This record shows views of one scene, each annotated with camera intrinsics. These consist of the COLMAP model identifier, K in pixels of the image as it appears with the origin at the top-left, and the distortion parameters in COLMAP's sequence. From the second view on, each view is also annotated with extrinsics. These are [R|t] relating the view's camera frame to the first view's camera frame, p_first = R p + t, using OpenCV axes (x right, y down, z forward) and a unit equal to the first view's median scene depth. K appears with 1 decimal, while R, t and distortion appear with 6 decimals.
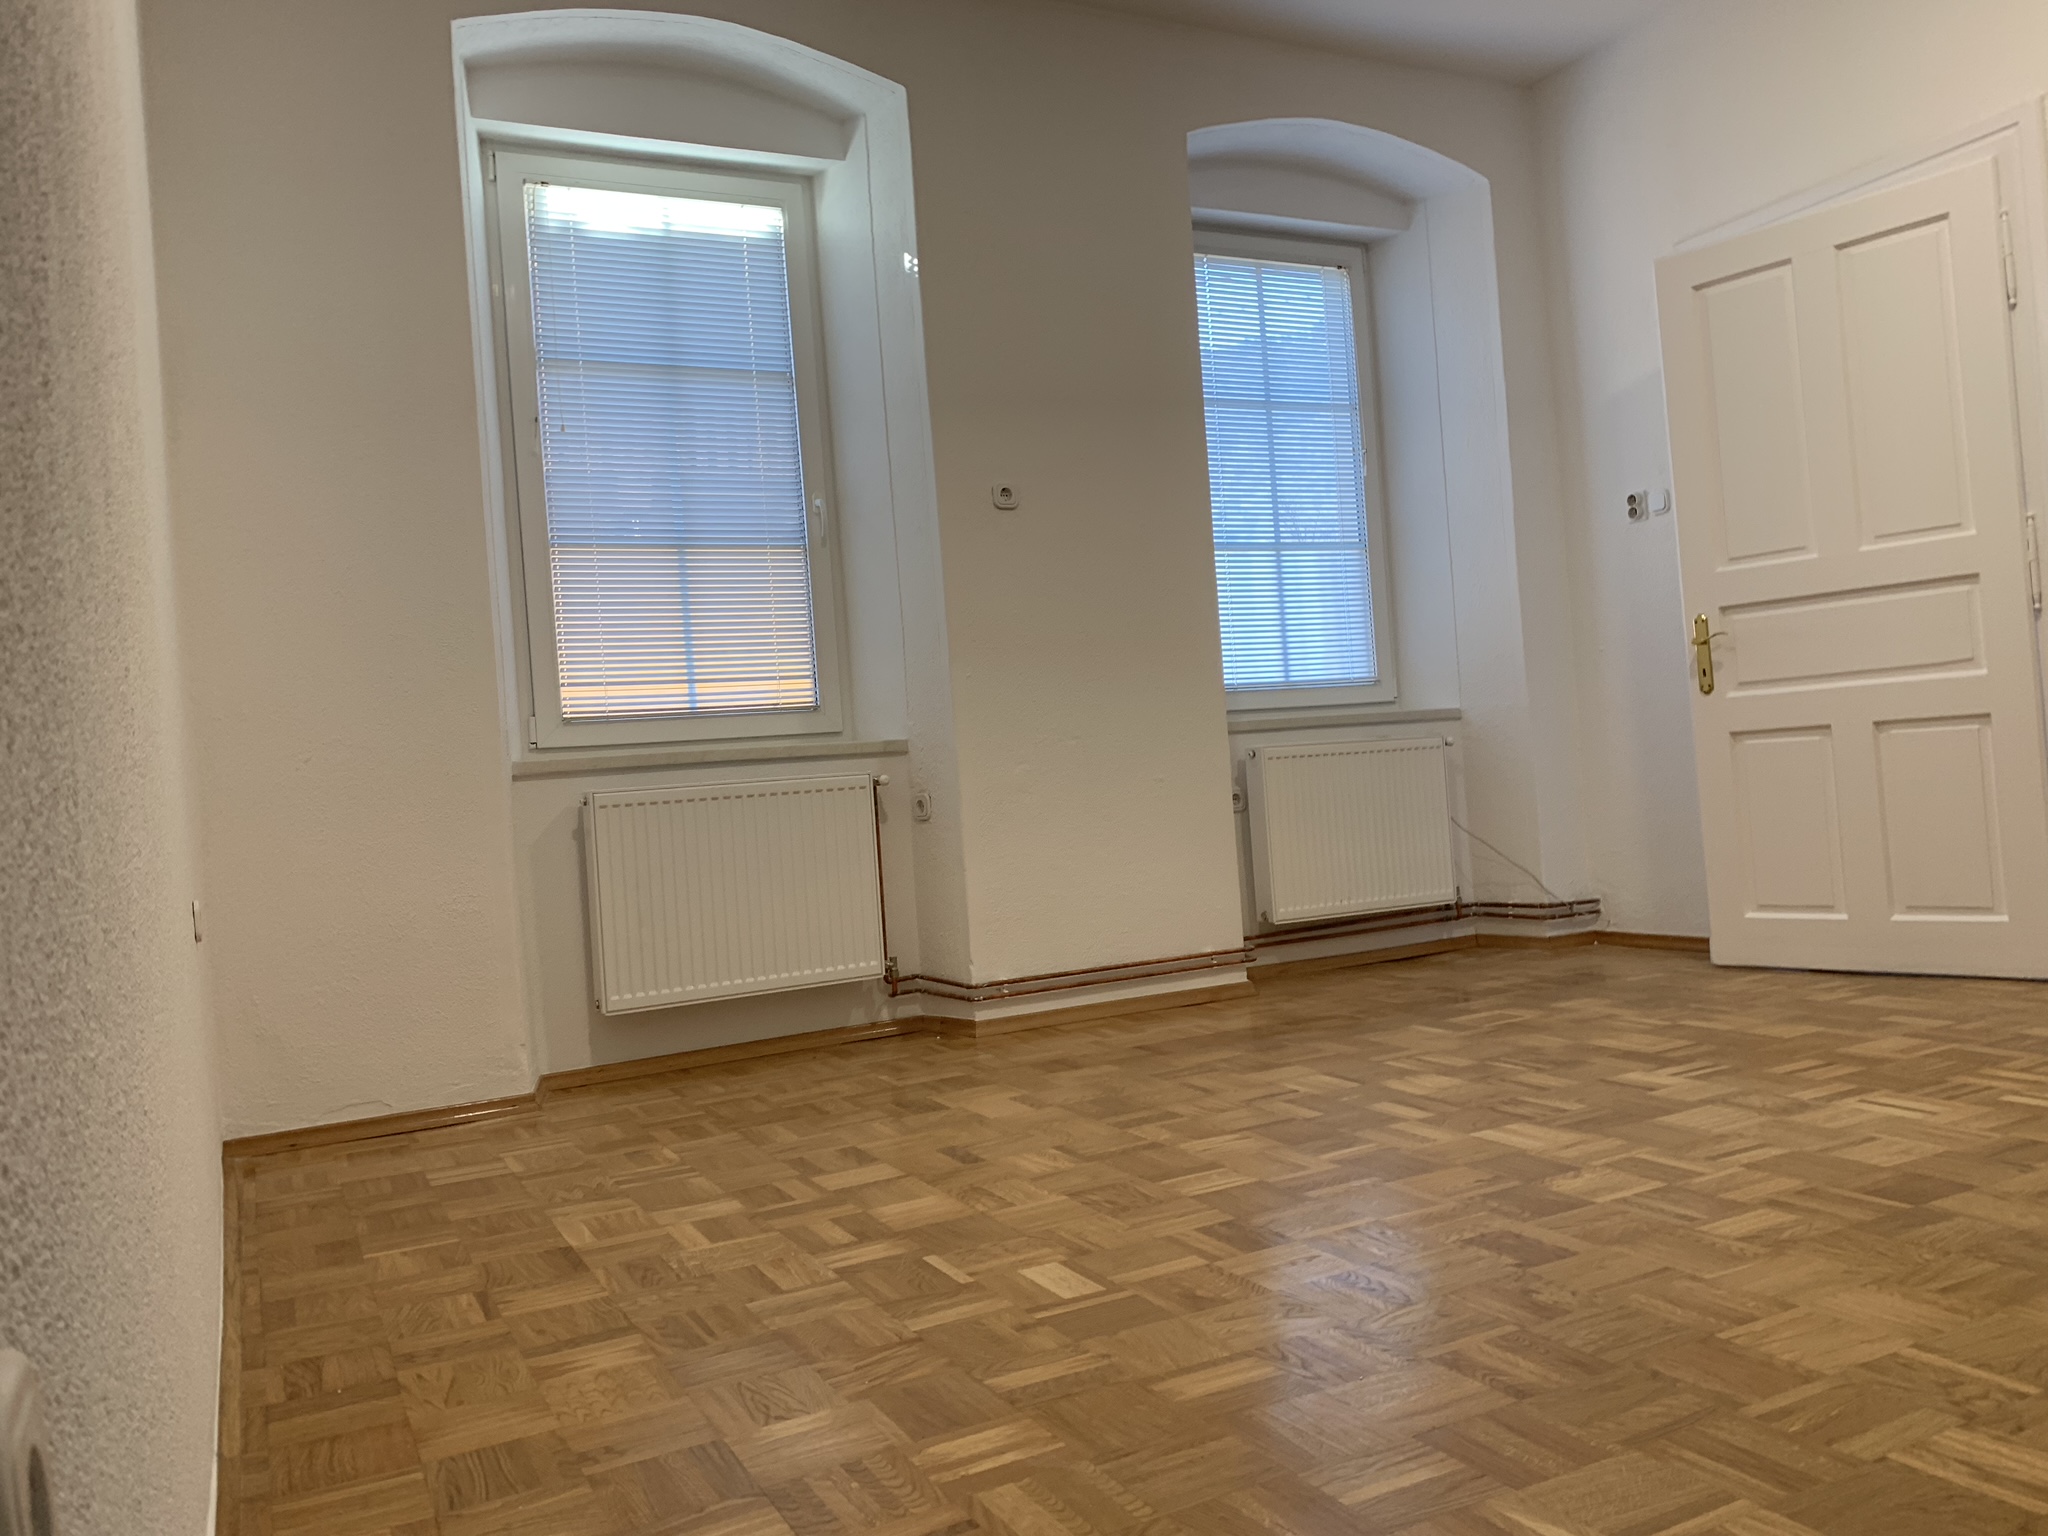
lens RADIAL K [[1573.4, 0, 1020.6], [0, 1573.4, 761.1], [0, 0, 1]] dist [0.044112, -0.000499]
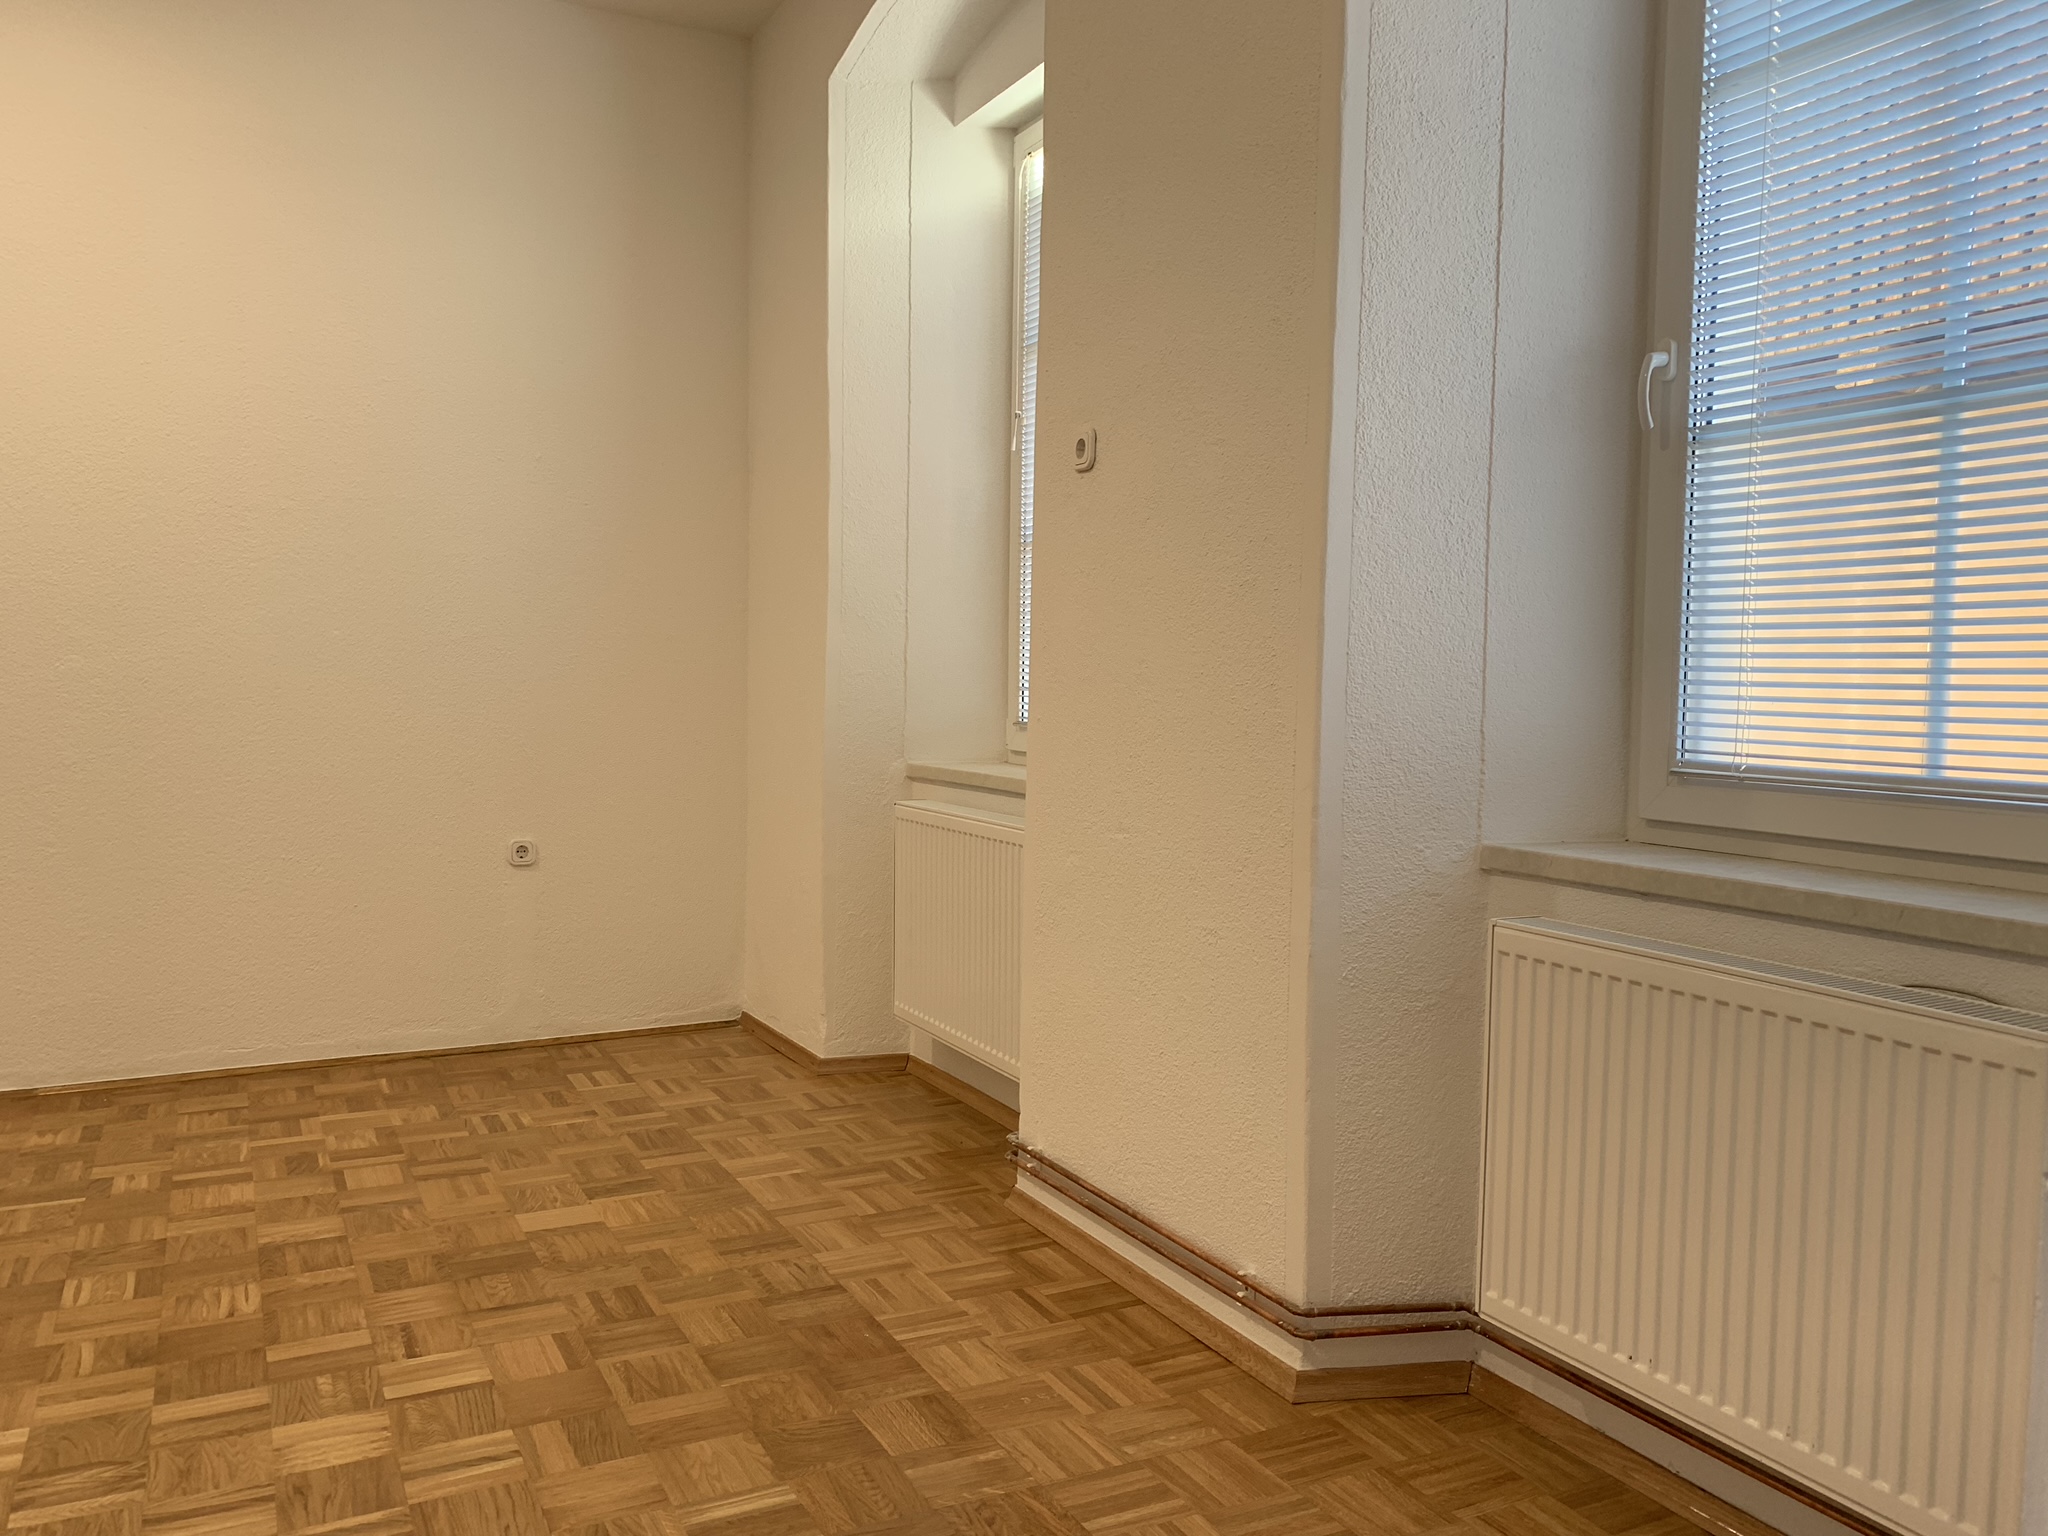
lens RADIAL K [[1573.4, 0, 969.8], [0, 1573.4, 757.9], [0, 0, 1]] dist [0.044112, -0.000499]
pose [[-0.030760, 0.122707, -0.991966, 1.285730], [-0.001913, 0.992427, 0.122823, -0.237953], [0.999525, 0.005676, -0.030292, 1.891232]]
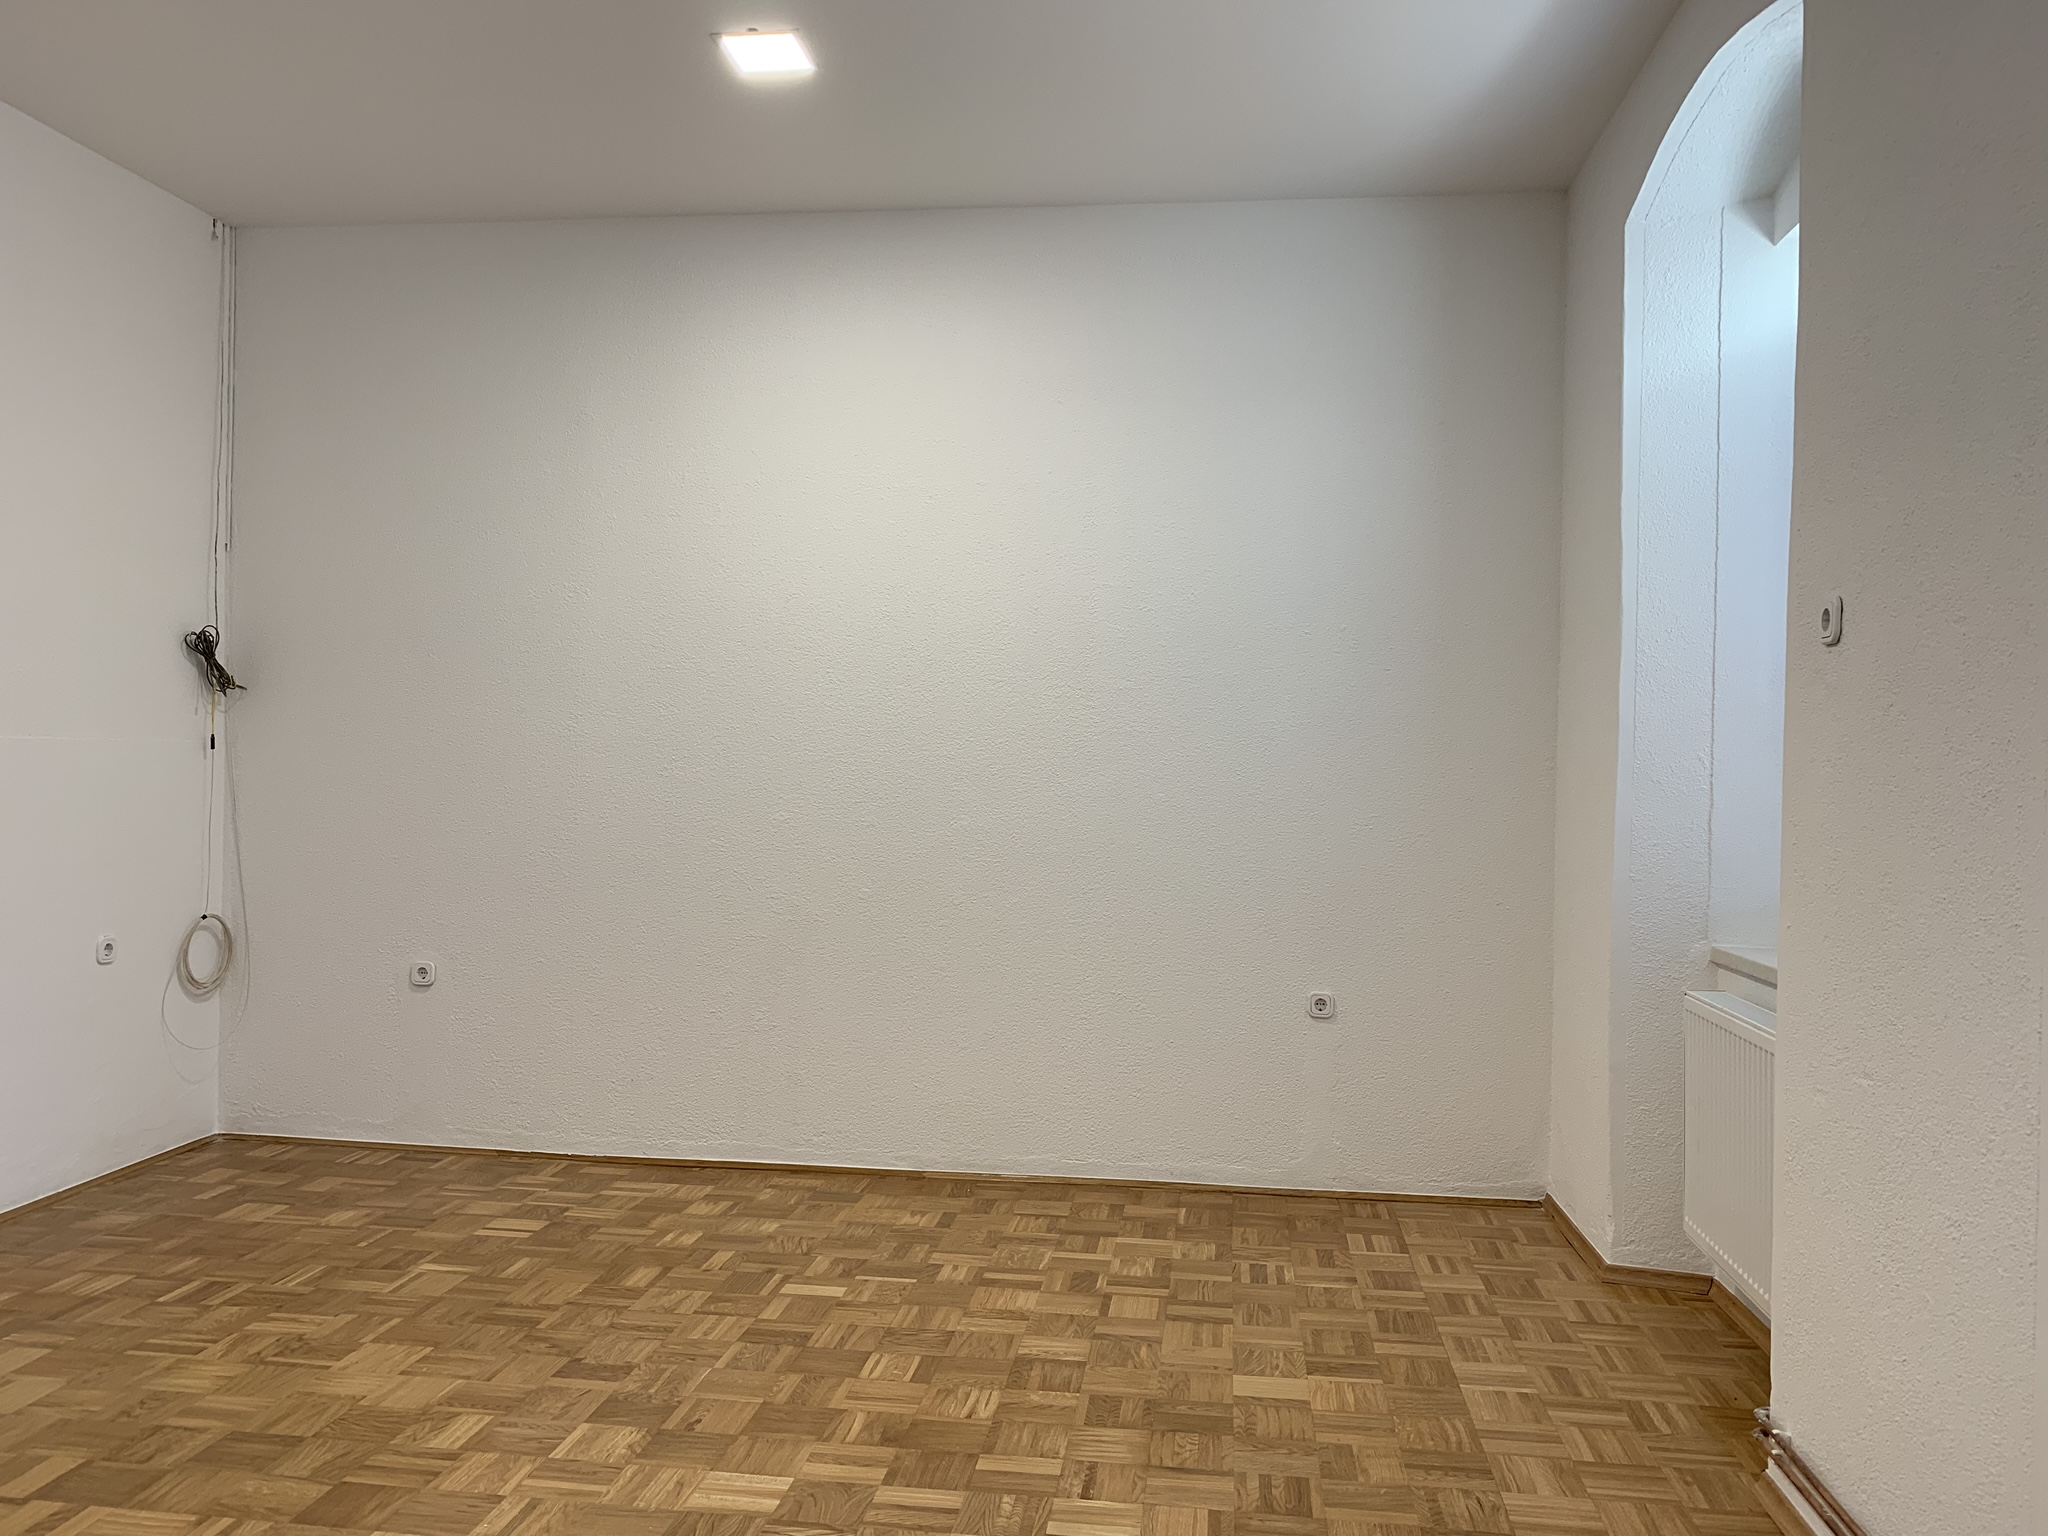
lens RADIAL K [[1573.4, 0, 1026.2], [0, 1573.4, 763.7], [0, 0, 1]] dist [0.044112, -0.000499]
pose [[-0.566854, 0.059822, -0.821644, 1.229089], [0.031318, 0.998204, 0.051070, -0.303966], [0.823223, 0.003217, -0.567709, 2.114523]]
